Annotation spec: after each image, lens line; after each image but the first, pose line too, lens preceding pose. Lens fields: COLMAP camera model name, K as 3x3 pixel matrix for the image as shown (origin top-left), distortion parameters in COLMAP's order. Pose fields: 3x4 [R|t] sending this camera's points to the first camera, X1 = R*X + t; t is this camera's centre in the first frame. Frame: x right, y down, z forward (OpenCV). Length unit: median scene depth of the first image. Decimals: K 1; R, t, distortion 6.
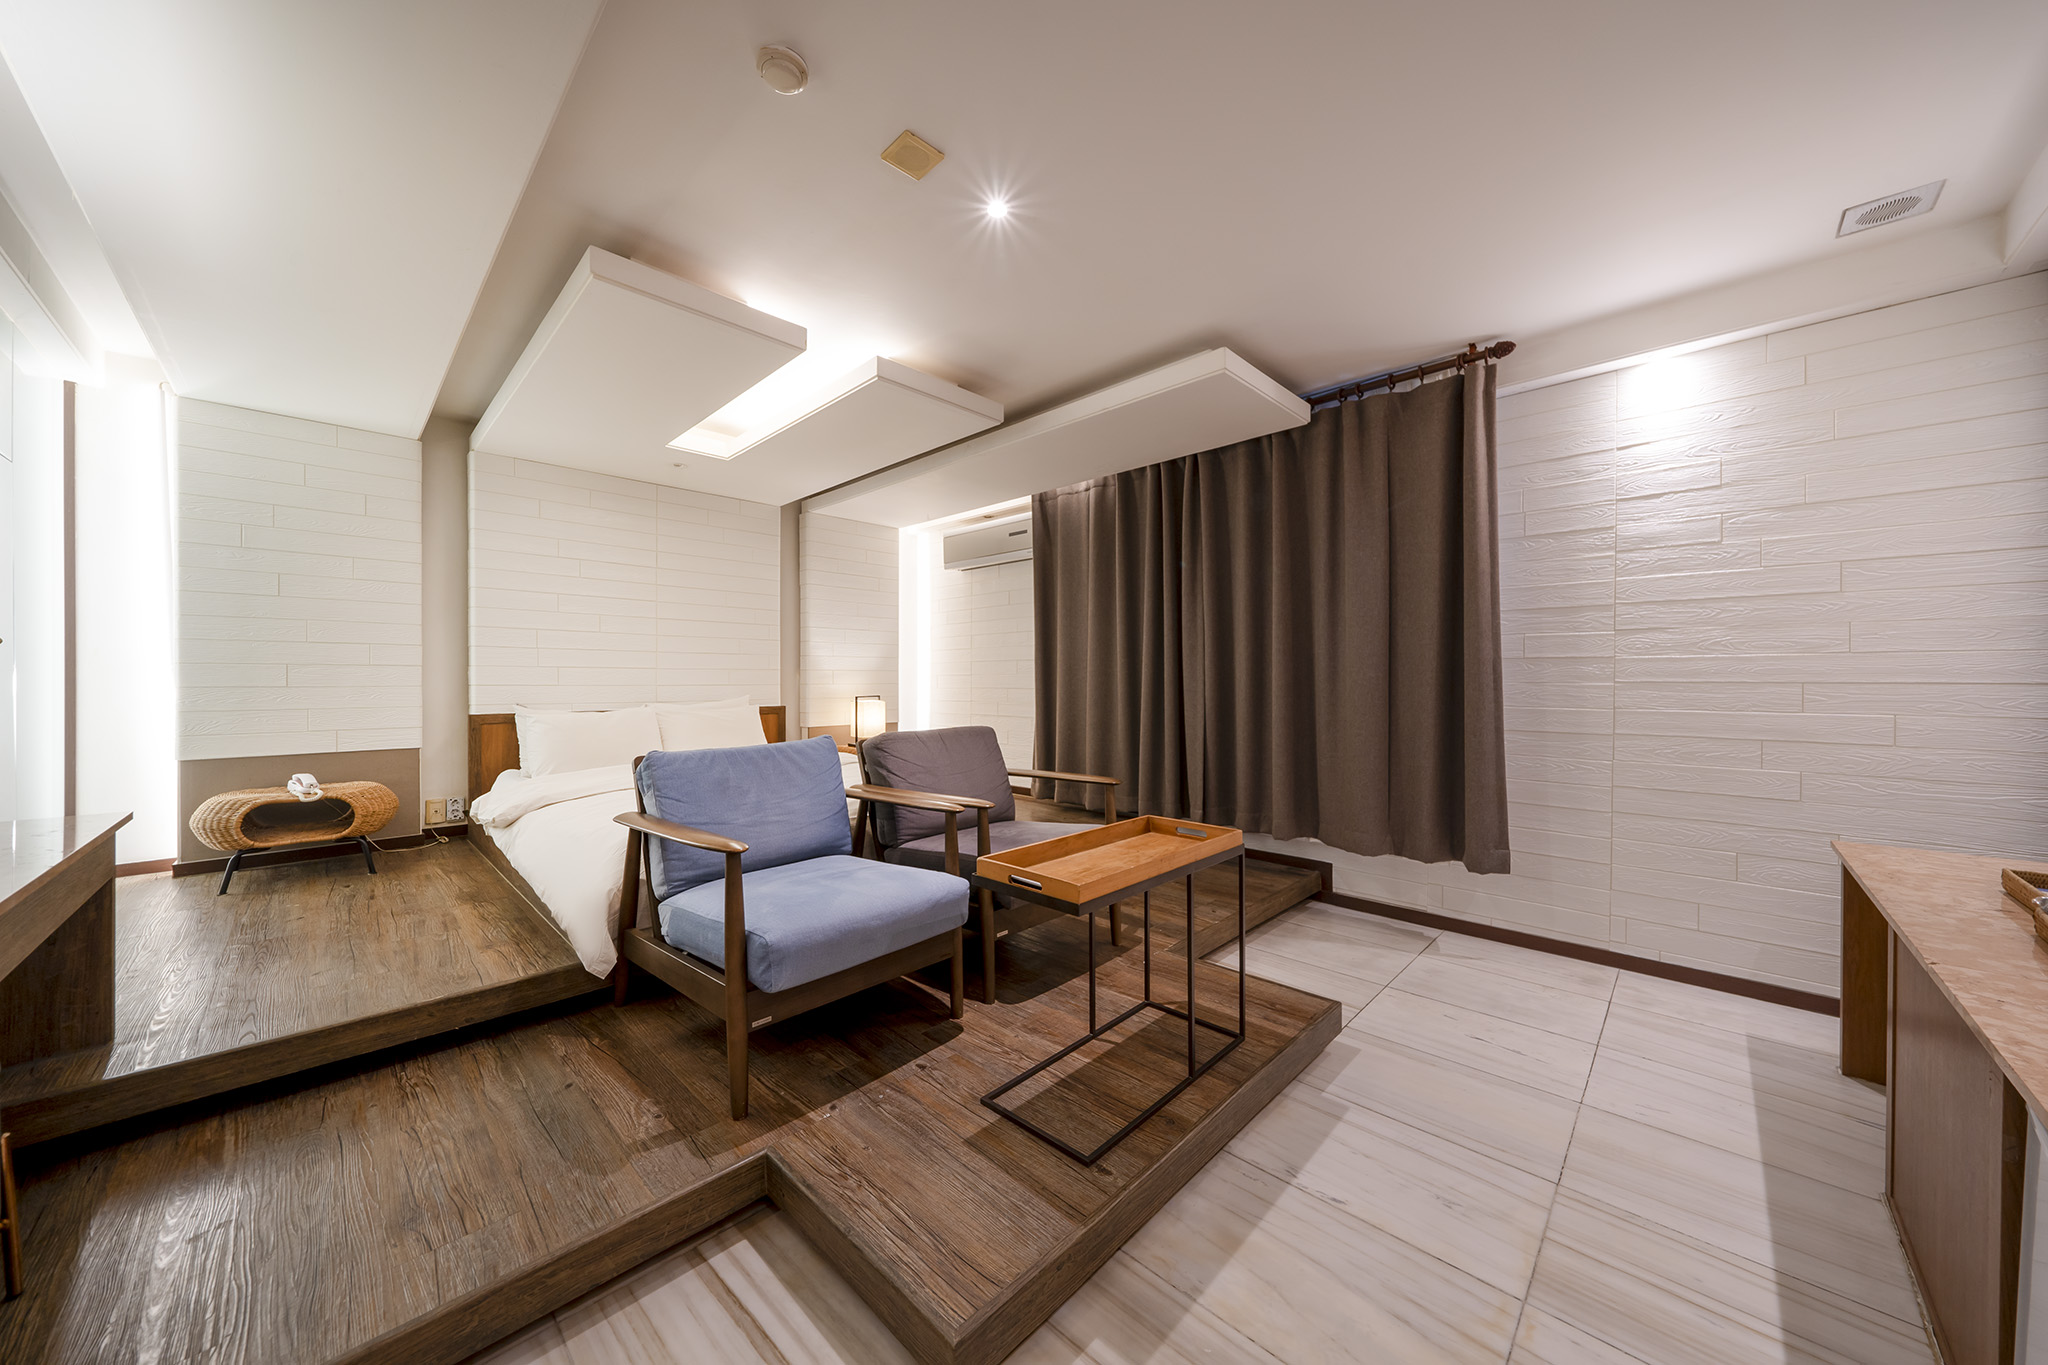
lens RADIAL K [[696.7, 0, 1030.4], [0, 696.7, 674.6], [0, 0, 1]] dist [0.000089, -0.000023]
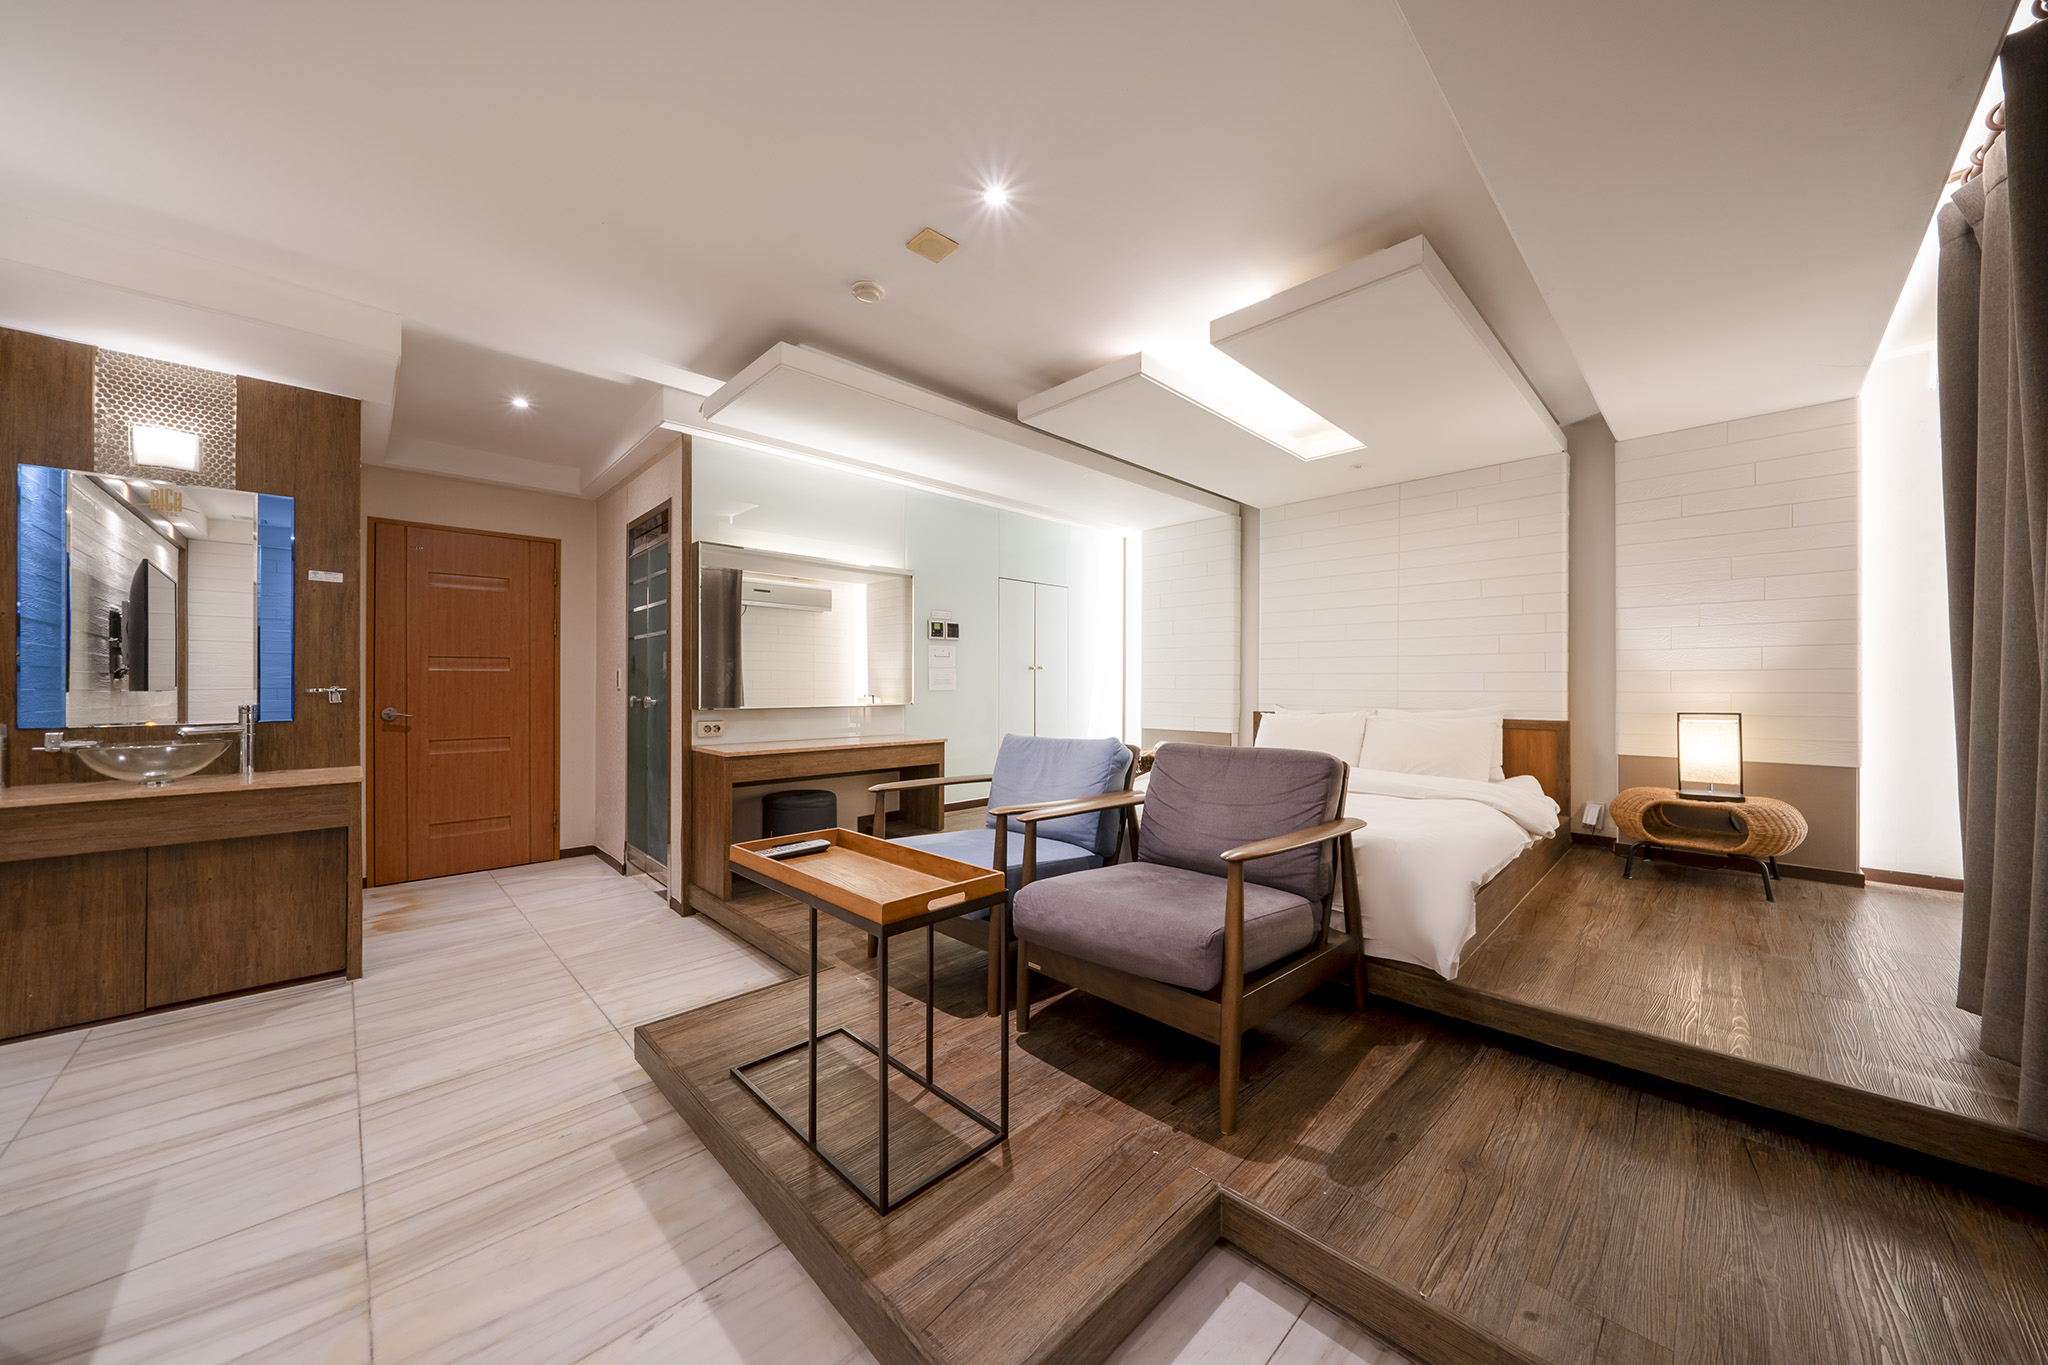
lens RADIAL K [[696.7, 0, 1030.4], [0, 696.7, 674.6], [0, 0, 1]] dist [0.000089, -0.000023]
pose [[-0.017025, -0.012351, -0.999779, 0.964663], [0.001984, 0.999921, -0.012387, 0.008021], [0.999853, -0.002194, -0.016999, 1.130664]]
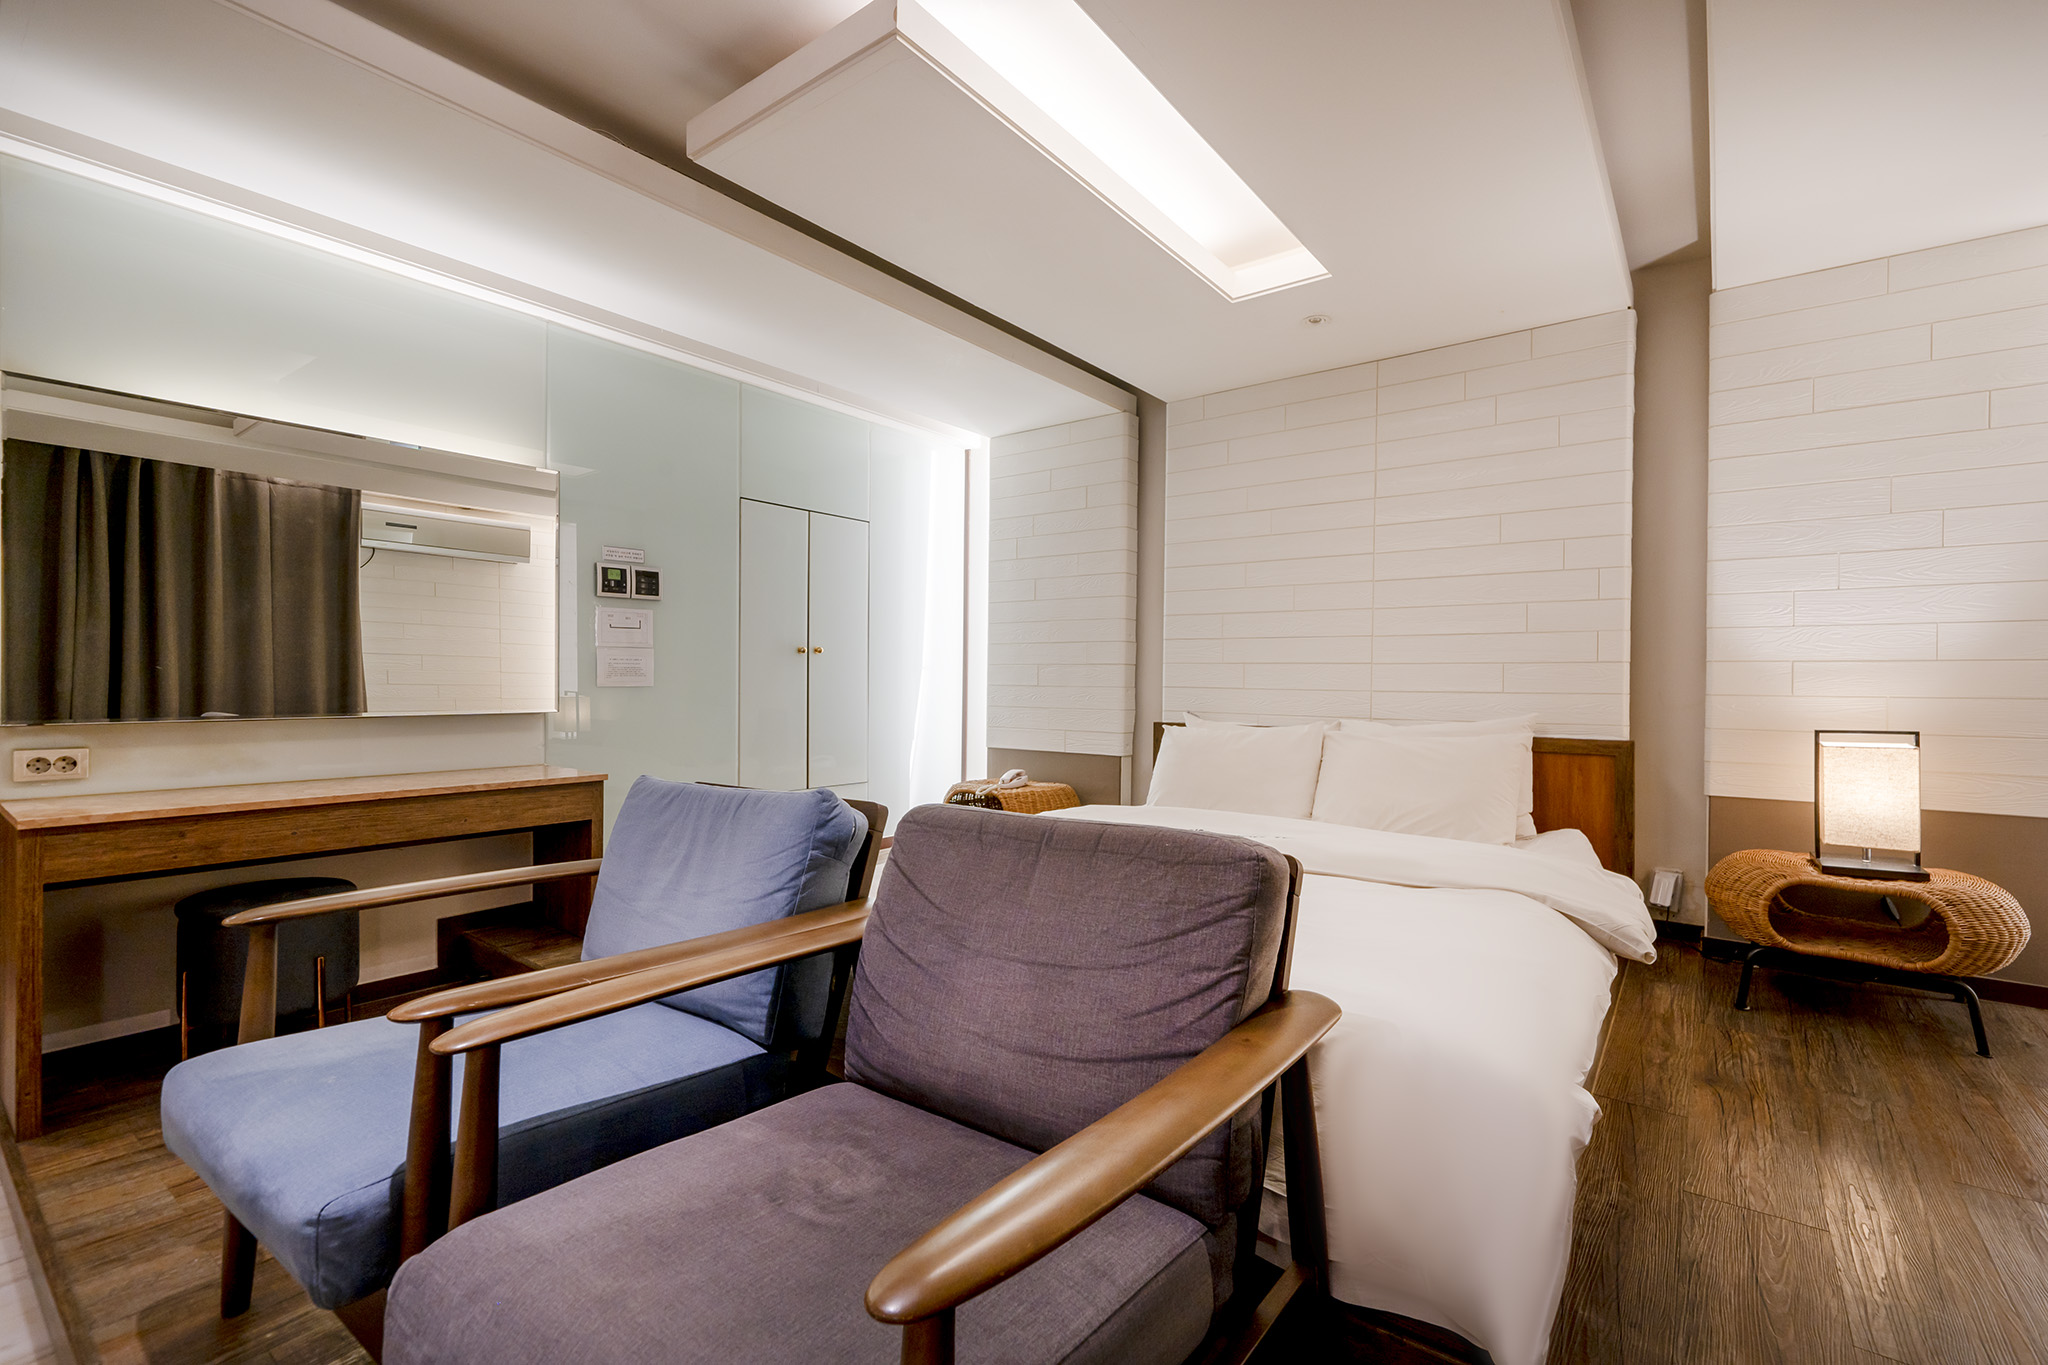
lens RADIAL K [[906.5, 0, 1025.7], [0, 906.5, 669.9], [0, 0, 1]] dist [0.000548, 0.000018]
pose [[0.122591, -0.008705, -0.992419, 0.463831], [-0.003793, 0.999950, -0.009240, 0.011674], [0.992450, 0.004896, 0.122552, 1.343883]]
